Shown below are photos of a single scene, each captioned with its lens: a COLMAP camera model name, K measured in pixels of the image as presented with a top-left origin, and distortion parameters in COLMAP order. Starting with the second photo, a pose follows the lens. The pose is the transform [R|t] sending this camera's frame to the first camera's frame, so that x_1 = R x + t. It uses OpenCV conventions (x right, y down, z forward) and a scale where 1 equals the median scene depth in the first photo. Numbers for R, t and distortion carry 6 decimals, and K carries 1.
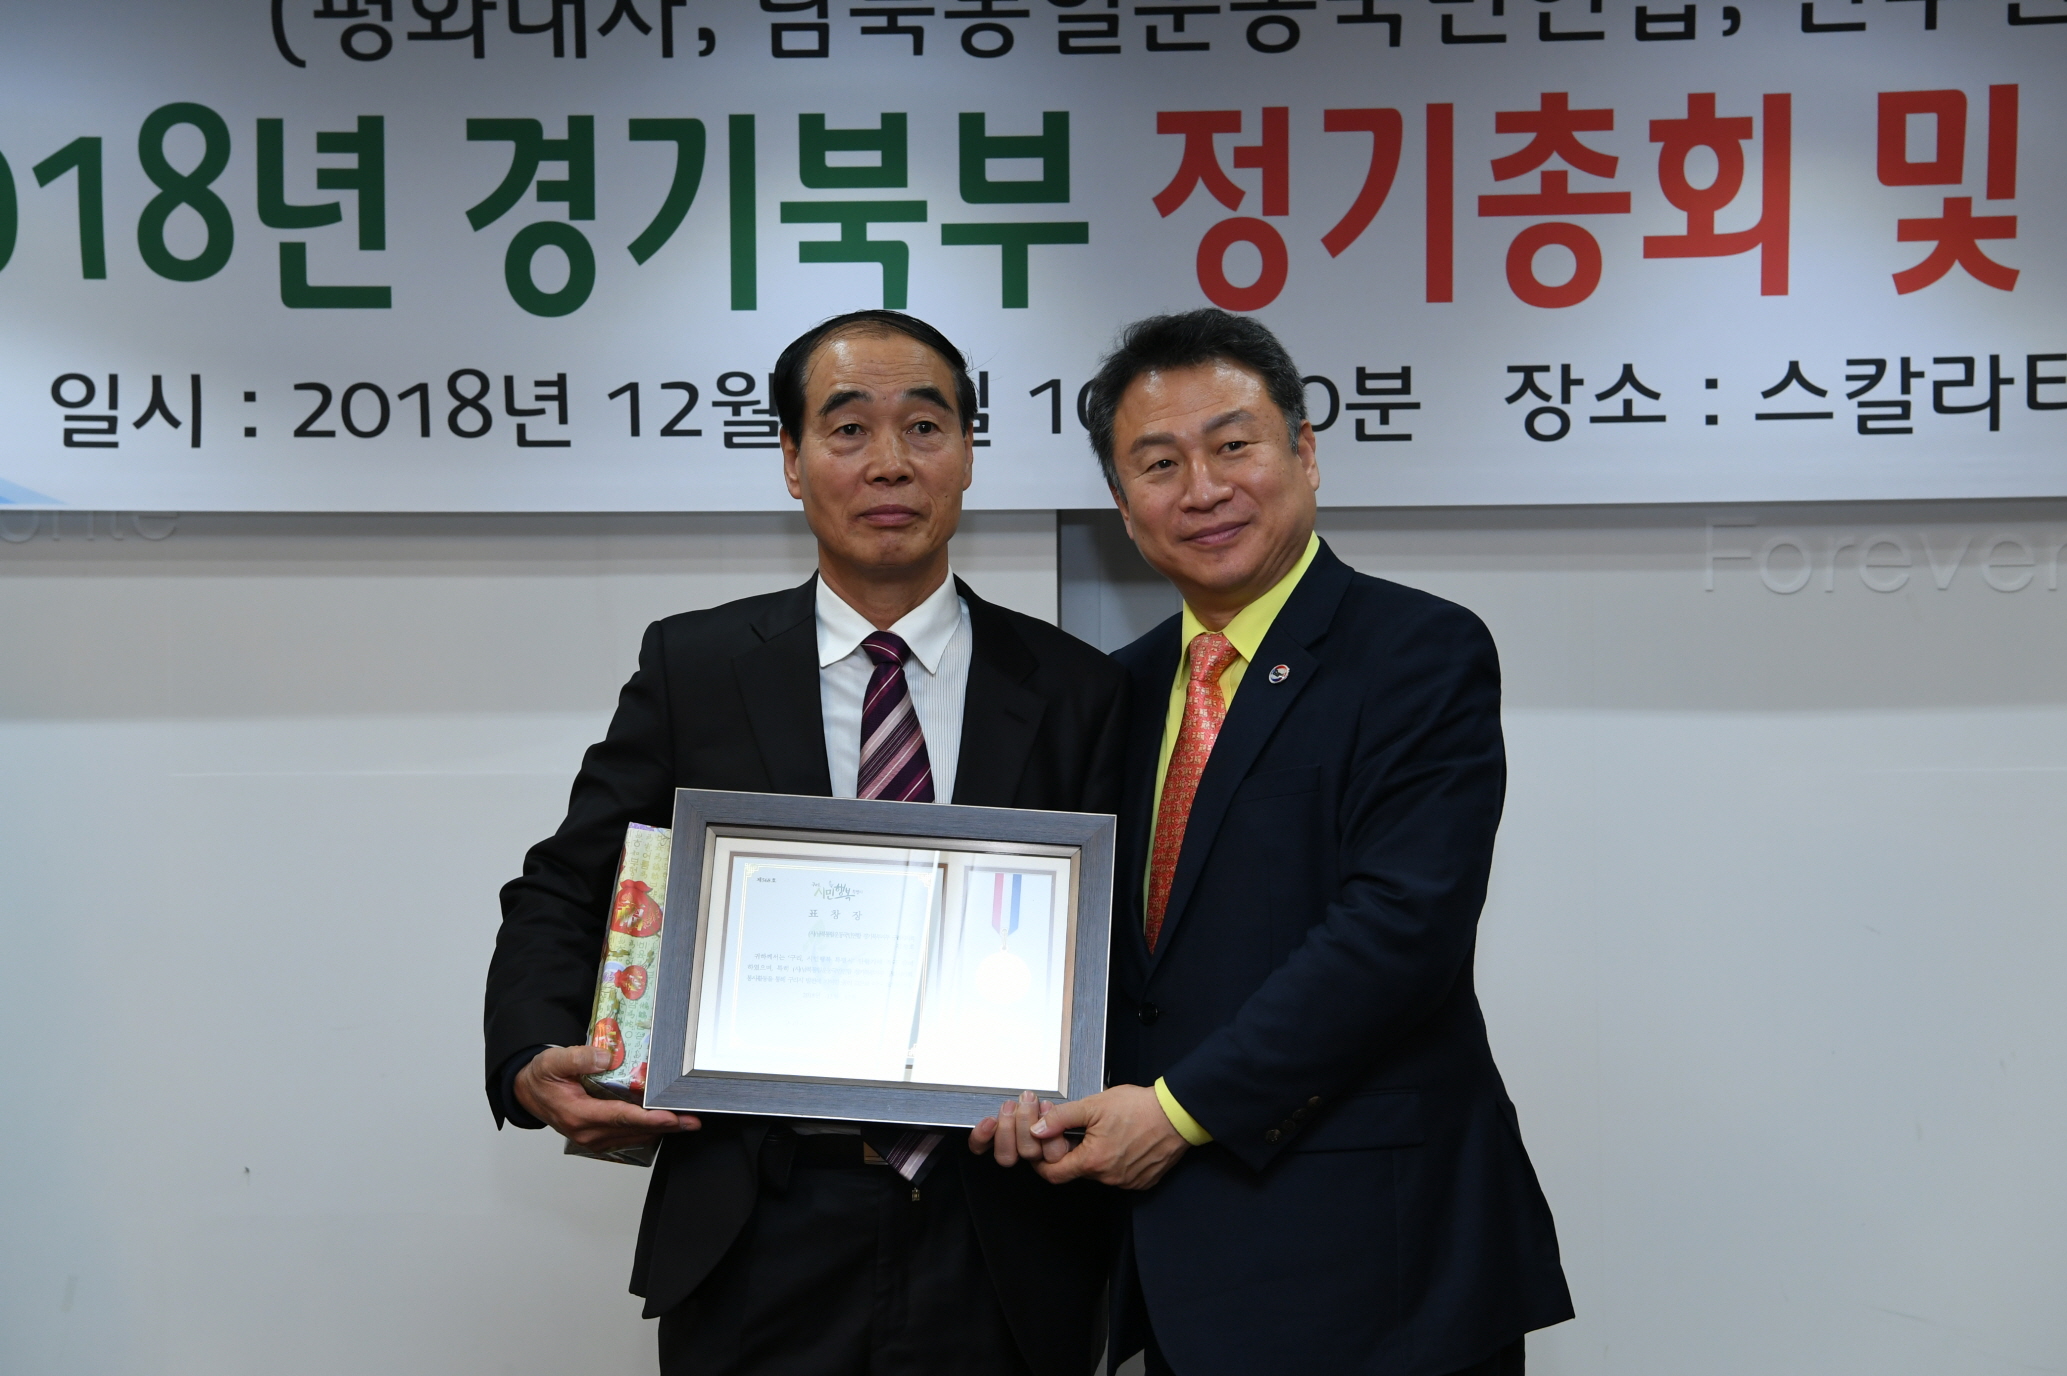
lens RADIAL K [[3291.5, 0, 1027.5], [0, 3291.5, 686.0], [0, 0, 1]] dist [0.193746, 0.285559]
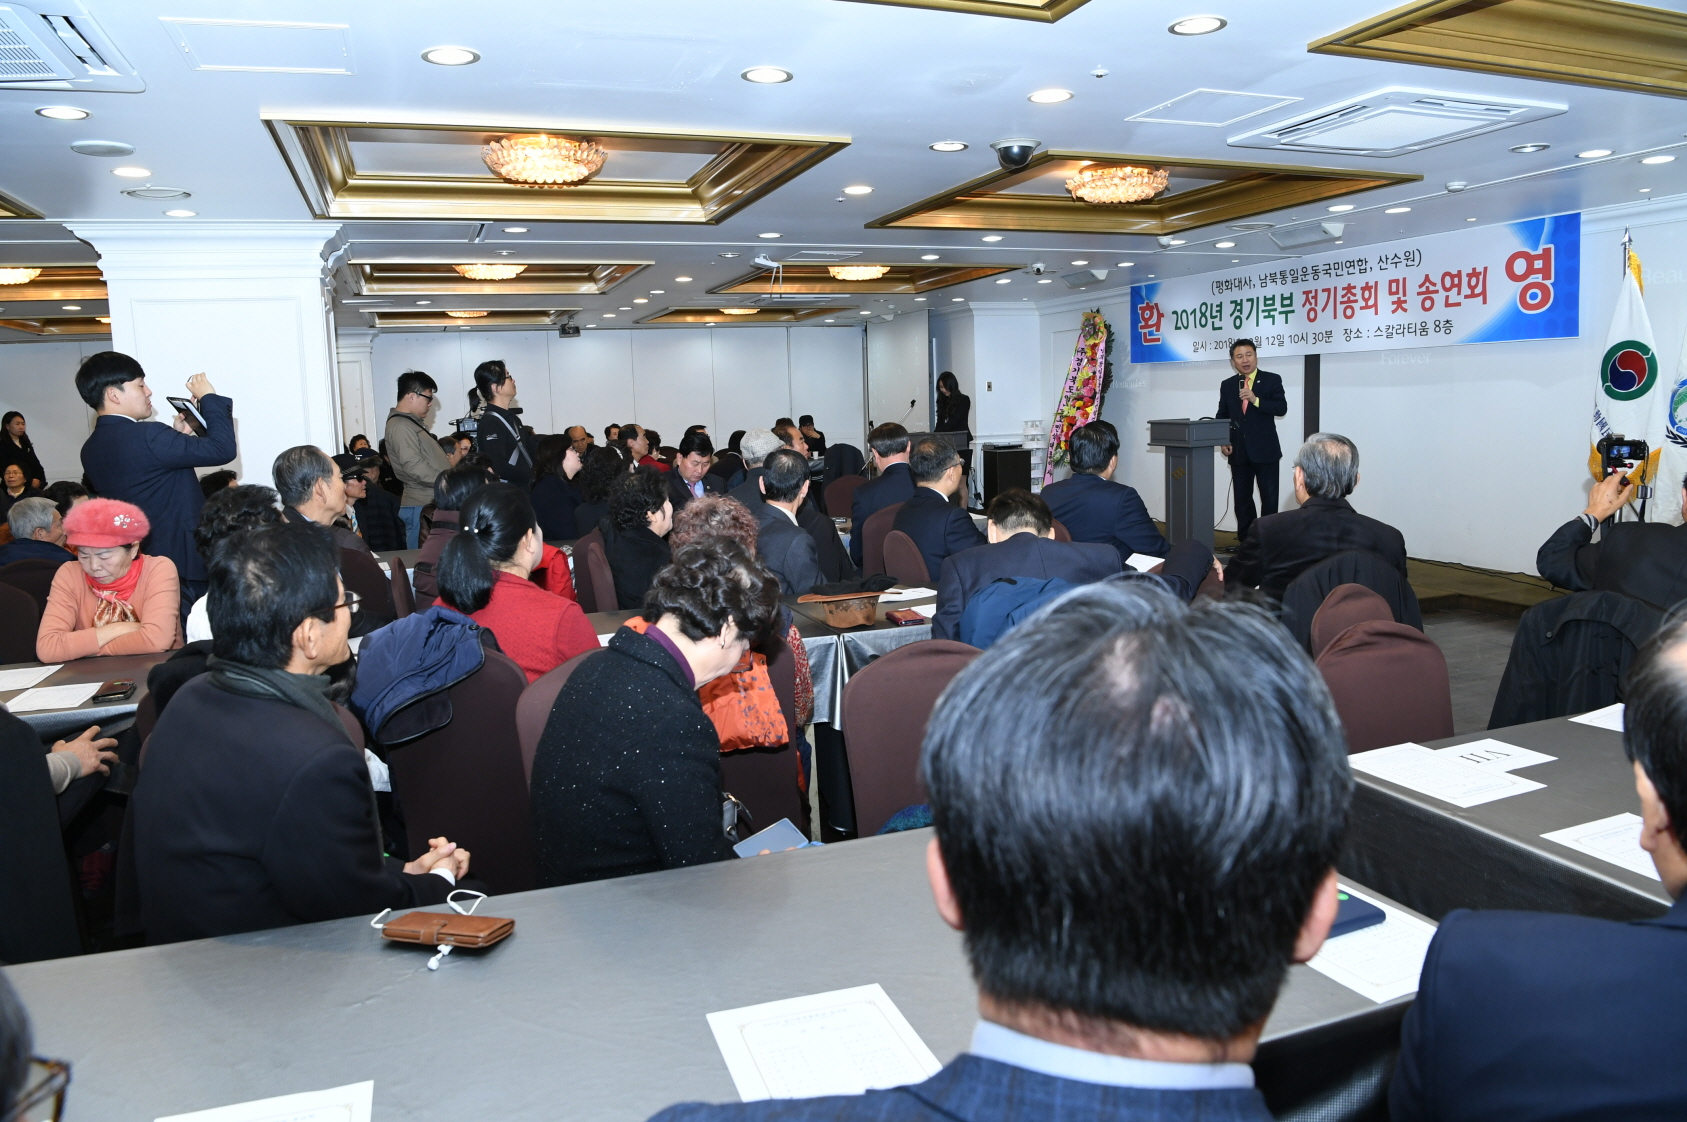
lens RADIAL K [[1155.2, 0, 843.6], [0, 1155.2, 557.5], [0, 0, 1]] dist [-0.064072, 0.001973]
pose [[0.401333, 0.114451, -0.908753, 1.698051], [0.034576, 0.989562, 0.139898, -0.006523], [0.915279, -0.087567, 0.393187, -0.681578]]
